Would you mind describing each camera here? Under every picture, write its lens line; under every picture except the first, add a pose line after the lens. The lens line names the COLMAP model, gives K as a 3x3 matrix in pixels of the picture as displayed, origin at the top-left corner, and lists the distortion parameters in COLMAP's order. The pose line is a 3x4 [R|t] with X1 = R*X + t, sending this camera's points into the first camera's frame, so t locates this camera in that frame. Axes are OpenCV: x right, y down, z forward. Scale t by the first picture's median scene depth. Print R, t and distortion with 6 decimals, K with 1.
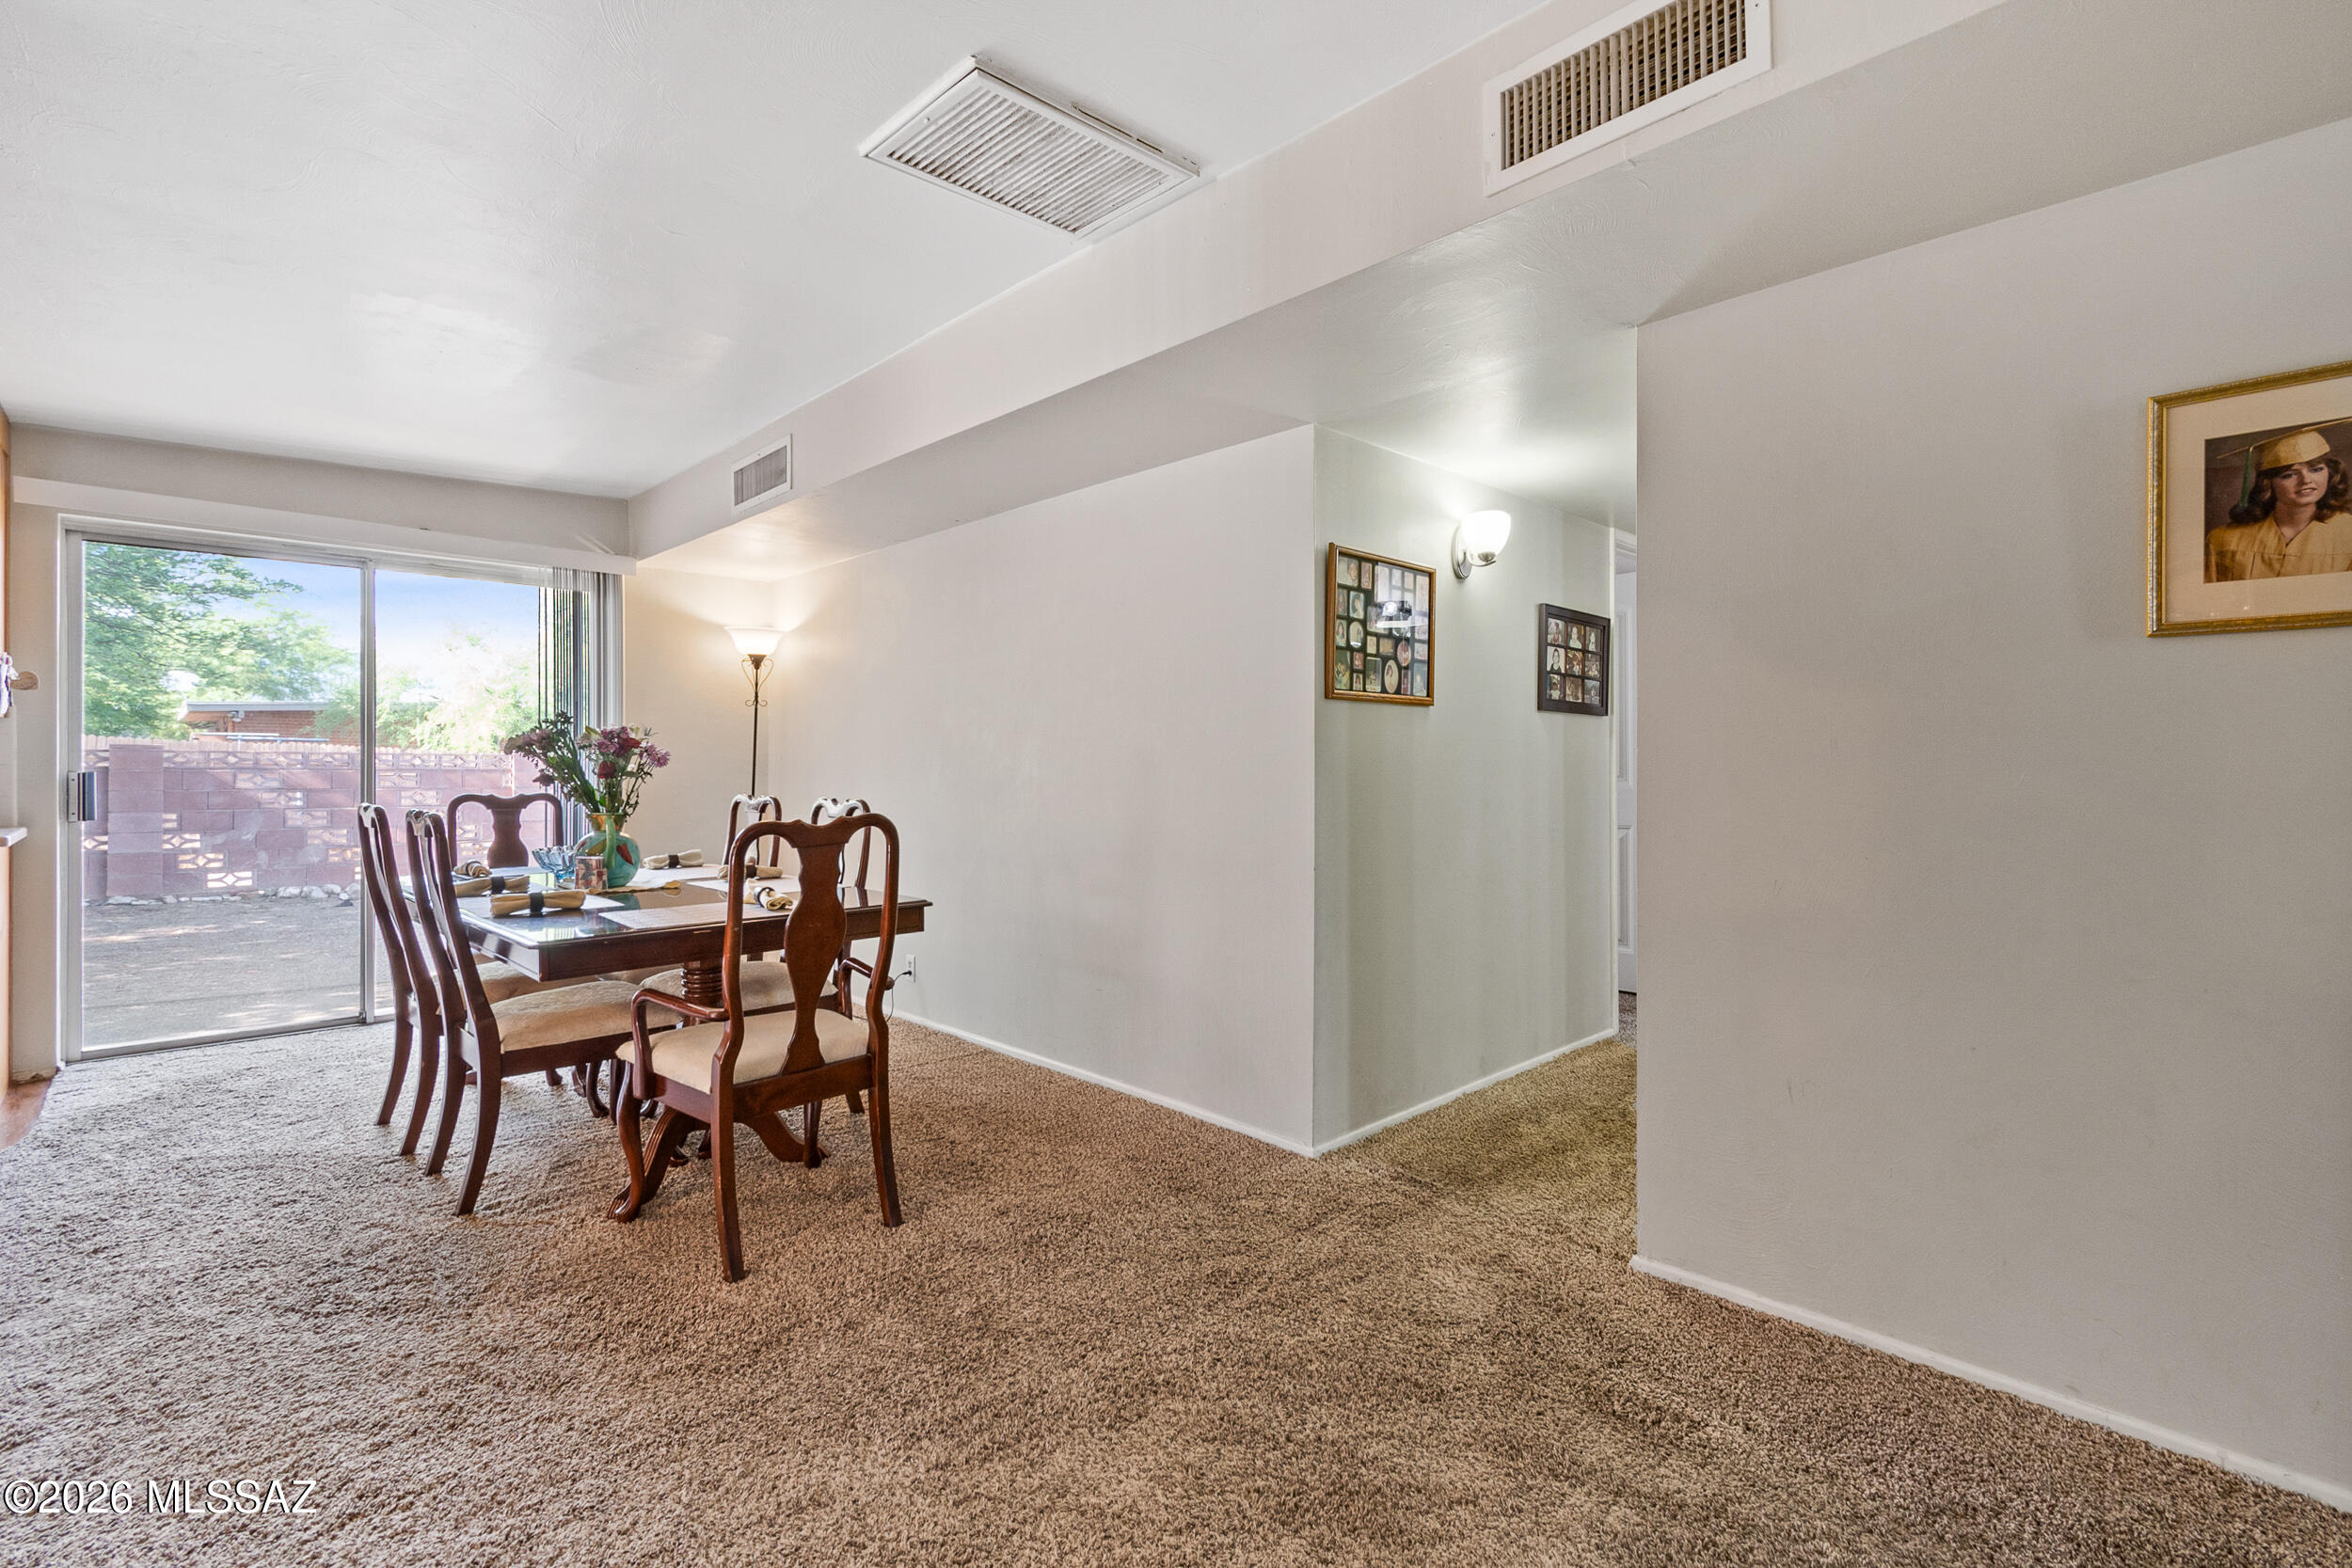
lens RADIAL K [[1051.7, 0, 1181.2], [0, 1051.7, 760.9], [0, 0, 1]] dist [-0.002200, 0.000402]
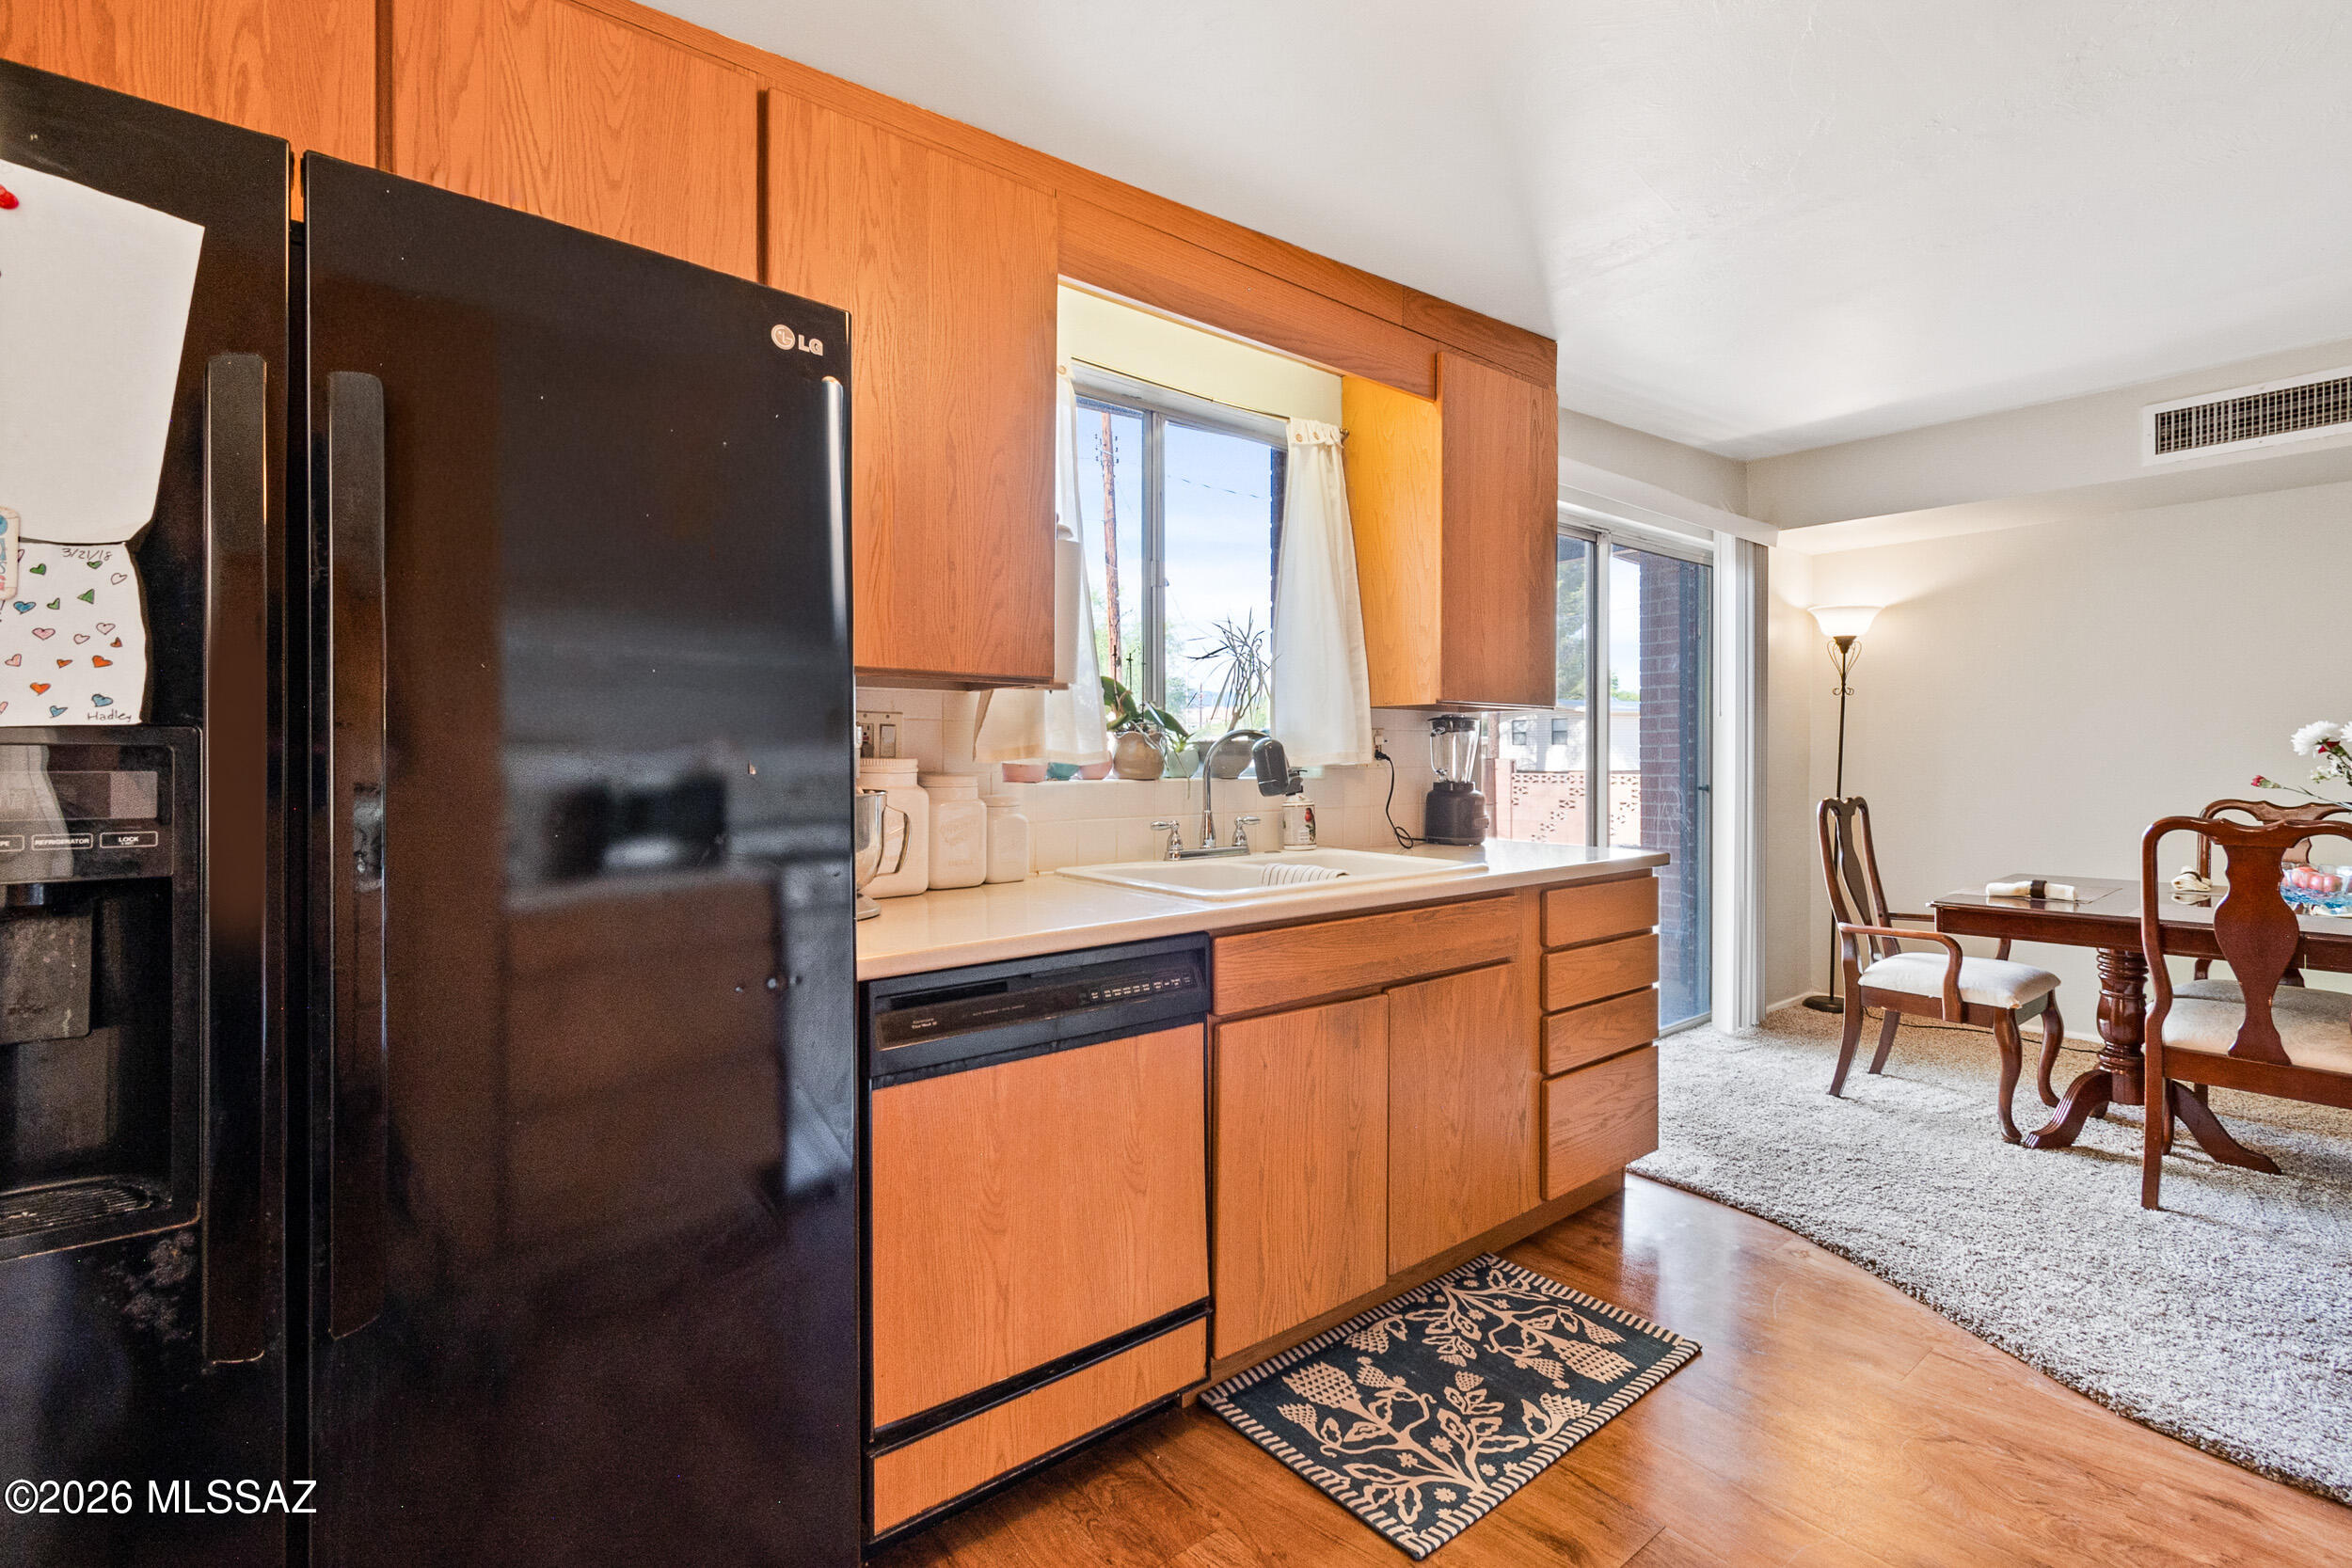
lens RADIAL K [[1051.7, 0, 1181.2], [0, 1051.7, 760.9], [0, 0, 1]] dist [-0.002200, 0.000402]
pose [[0.995635, -0.004283, -0.093232, -1.499679], [0.005174, 0.999943, 0.009311, -0.012951], [0.093187, -0.009753, 0.995601, 0.126901]]
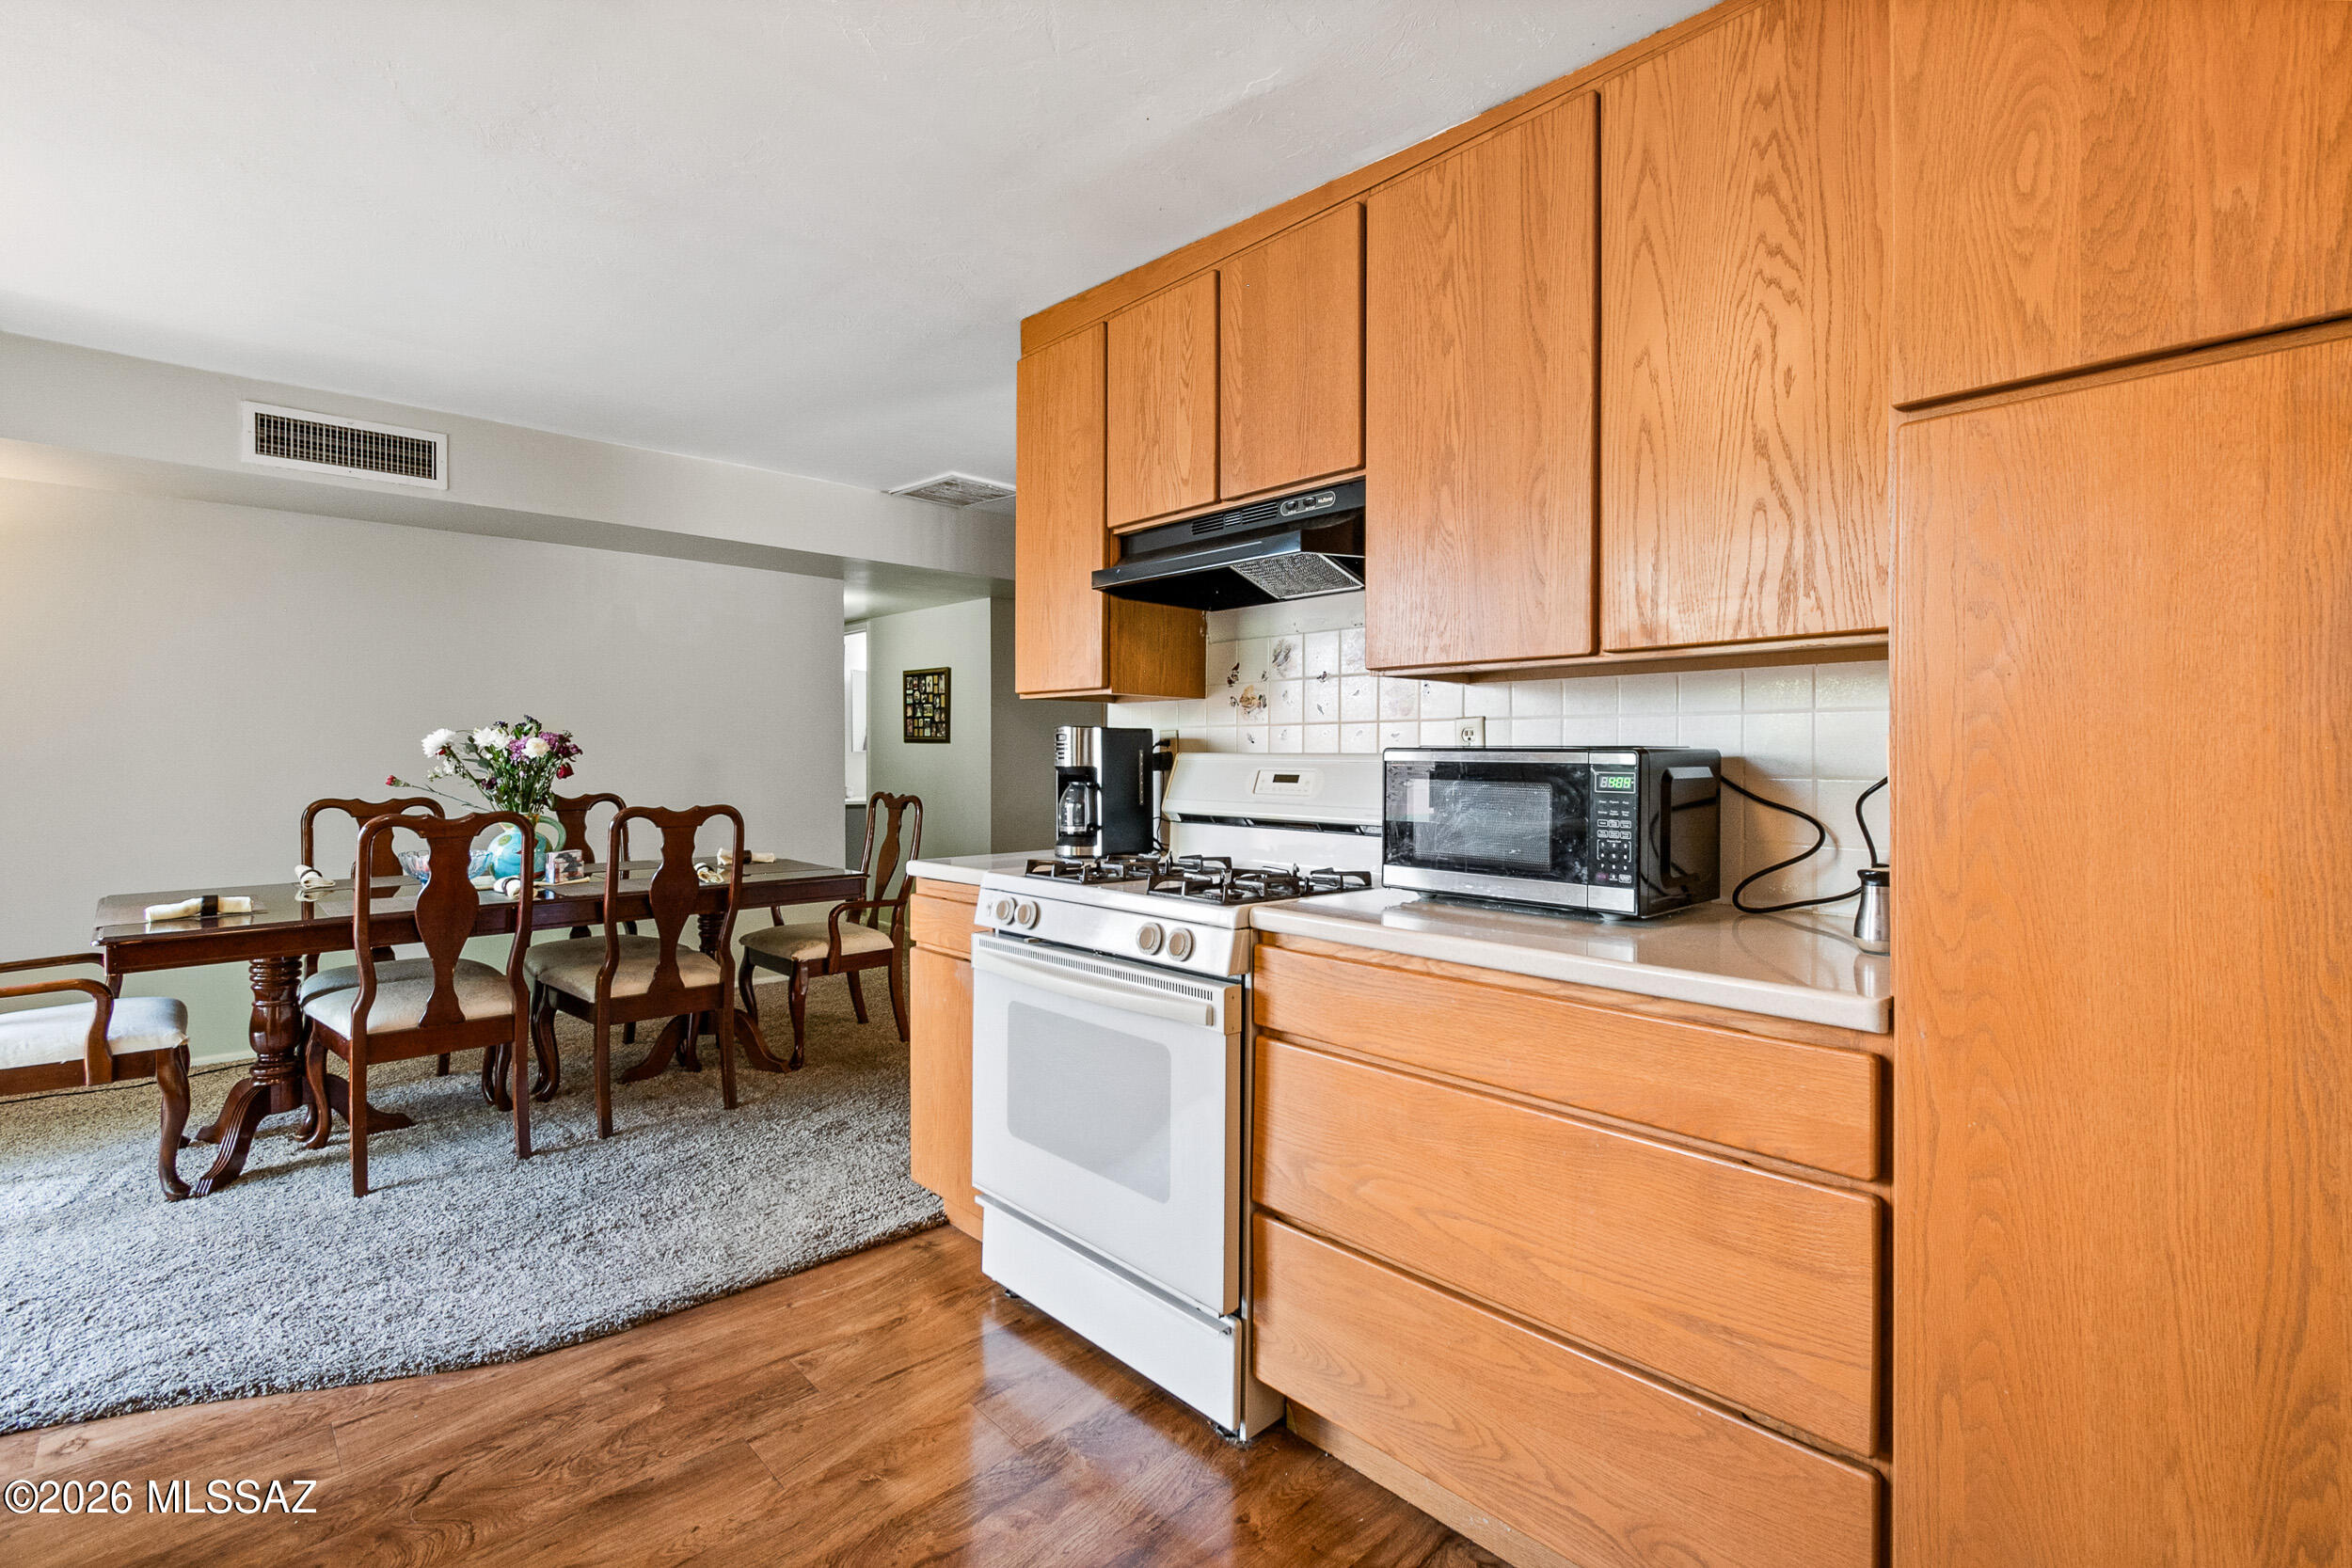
lens RADIAL K [[1068.1, 0, 1177.1], [0, 1068.1, 761.0], [0, 0, 1]] dist [0.003435, 0.000336]
pose [[0.020638, -0.003884, 0.999779, -1.680216], [-0.007812, 0.999961, 0.004046, -0.011551], [-0.999756, -0.007894, 0.020607, 0.343372]]
